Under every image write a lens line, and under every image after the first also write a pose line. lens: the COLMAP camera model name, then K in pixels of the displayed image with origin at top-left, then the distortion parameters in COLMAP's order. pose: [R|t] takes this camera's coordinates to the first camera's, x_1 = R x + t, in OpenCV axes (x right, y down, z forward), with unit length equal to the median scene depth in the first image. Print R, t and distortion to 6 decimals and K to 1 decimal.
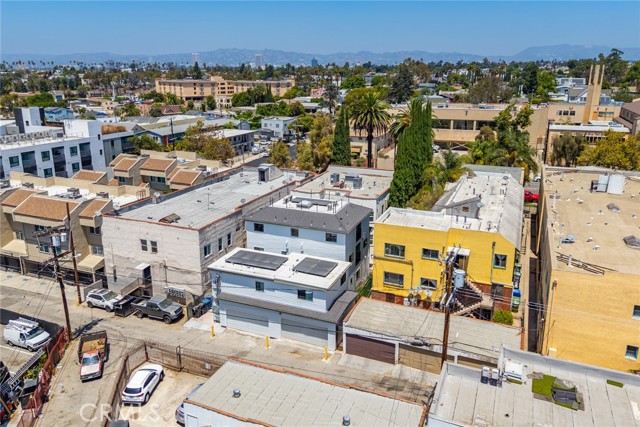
lens RADIAL K [[484.6, 0, 315.7], [0, 484.6, 207.9], [0, 0, 1]] dist [0.053662, -0.040970]
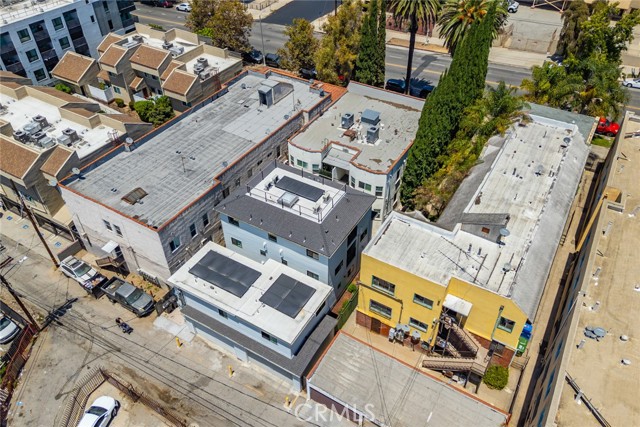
lens RADIAL K [[484.6, 0, 326.5], [0, 484.6, 218.6], [0, 0, 1]] dist [0.053662, -0.040970]
pose [[0.991803, 0.086937, -0.093641, 0.126981], [-0.038018, 0.900447, 0.433302, -0.350528], [0.121989, -0.426190, 0.896371, 0.276544]]
